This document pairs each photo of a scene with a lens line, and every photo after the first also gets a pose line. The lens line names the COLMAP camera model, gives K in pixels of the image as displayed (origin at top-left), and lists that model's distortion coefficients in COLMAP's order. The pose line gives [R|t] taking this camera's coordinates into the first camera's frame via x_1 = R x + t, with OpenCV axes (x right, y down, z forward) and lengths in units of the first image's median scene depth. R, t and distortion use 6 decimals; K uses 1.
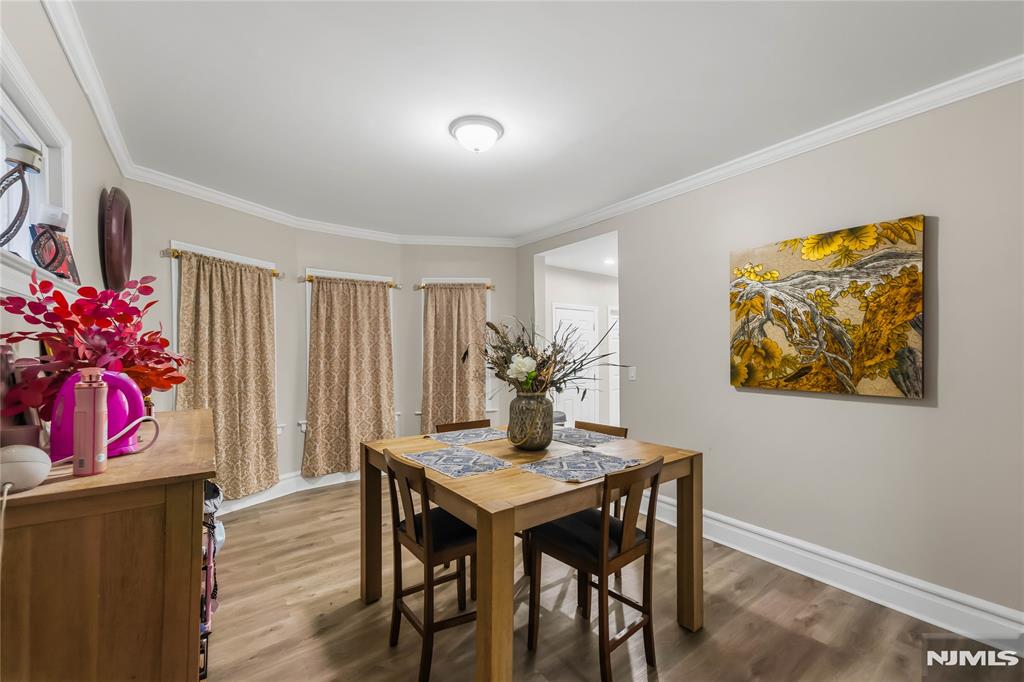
lens RADIAL K [[416.4, 0, 512.0], [0, 416.4, 341.0], [0, 0, 1]] dist [0.000398, 0.000070]
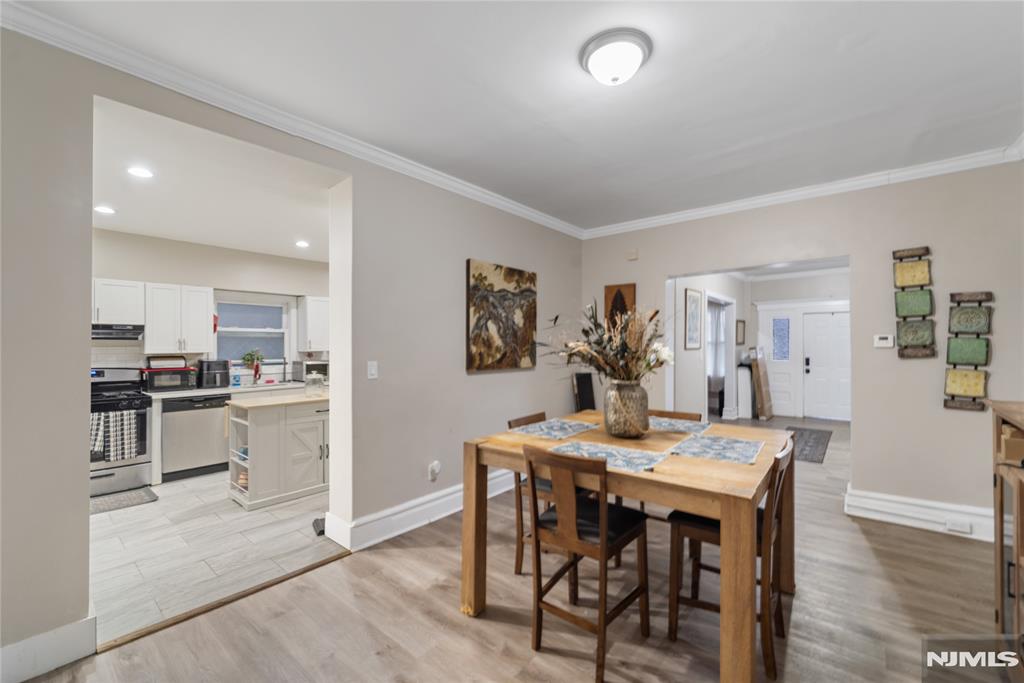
lens RADIAL K [[416.4, 0, 512.0], [0, 416.4, 341.5], [0, 0, 1]] dist [0.000398, 0.000070]
pose [[-0.219208, 0.004984, 0.975666, -0.749986], [-0.023041, 0.999682, -0.010283, 0.036117], [-0.975406, -0.024734, -0.219023, 1.270523]]
